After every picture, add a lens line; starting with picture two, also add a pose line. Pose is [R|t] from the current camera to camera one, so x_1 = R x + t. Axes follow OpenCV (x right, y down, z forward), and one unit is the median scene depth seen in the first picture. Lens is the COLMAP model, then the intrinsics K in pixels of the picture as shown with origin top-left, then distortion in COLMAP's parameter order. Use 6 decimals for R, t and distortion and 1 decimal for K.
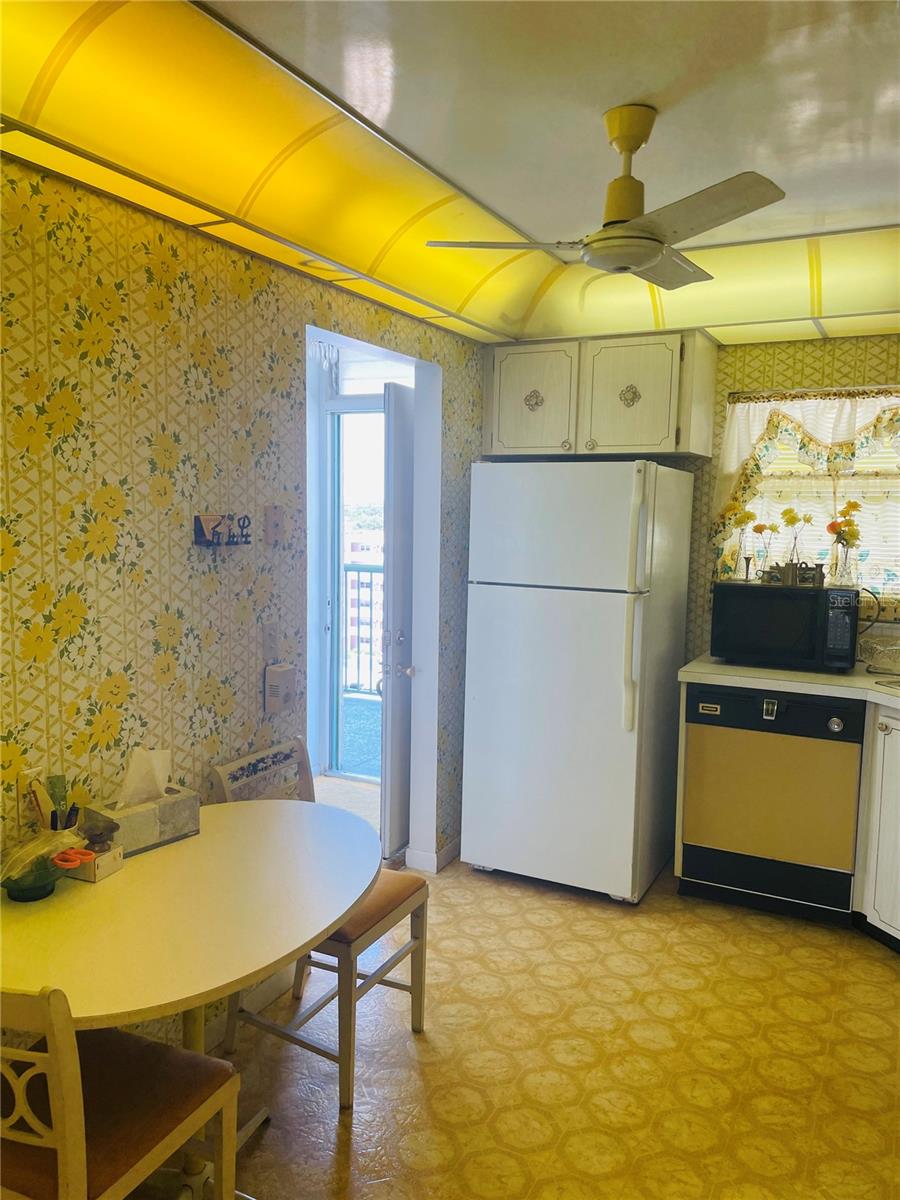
lens RADIAL K [[907.7, 0, 448.5], [0, 907.7, 600.5], [0, 0, 1]] dist [0.087835, -0.111190]
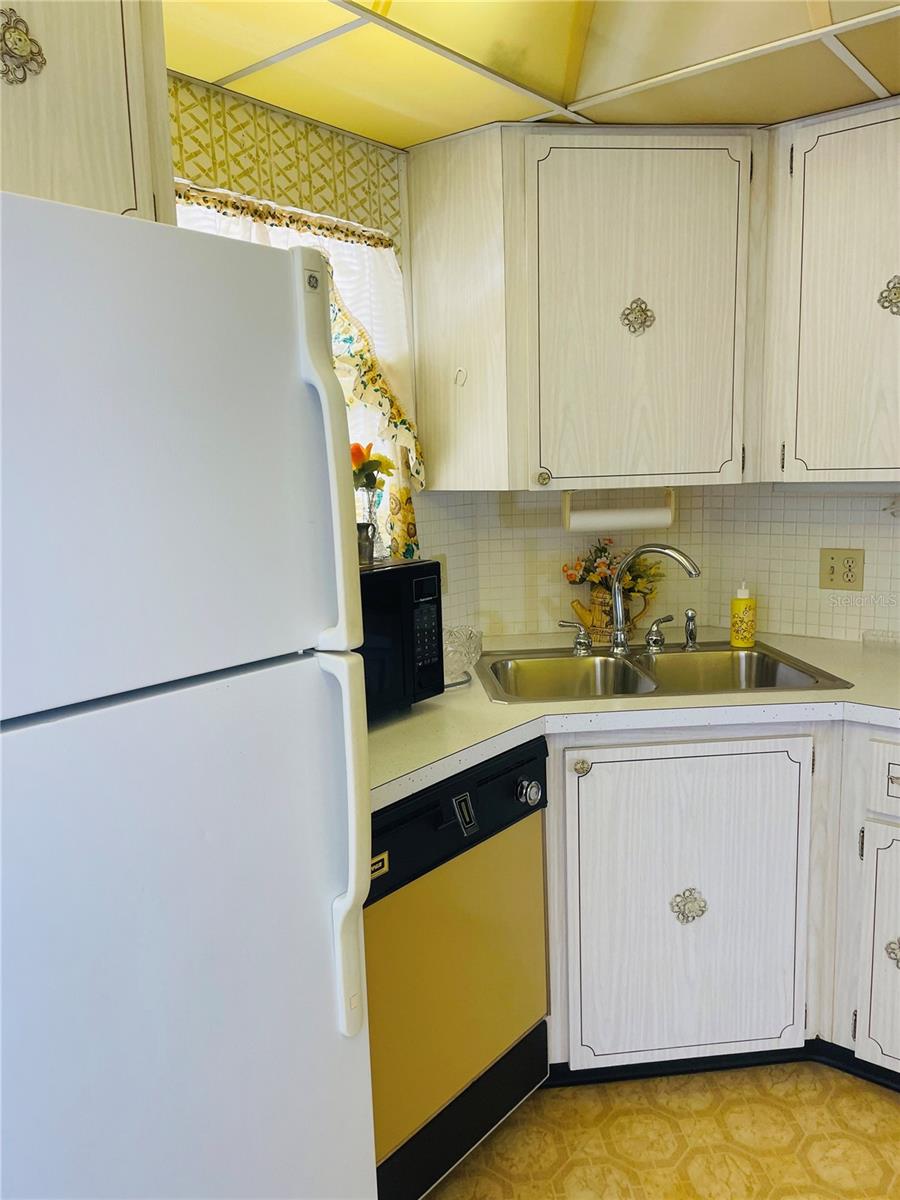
lens RADIAL K [[907.7, 0, 456.8], [0, 907.7, 595.8], [0, 0, 1]] dist [0.087835, -0.111190]
pose [[0.218803, -0.171132, 0.960645, -0.101113], [0.131432, 0.980698, 0.144768, -0.064668], [-0.966877, 0.094584, 0.237072, 0.782604]]
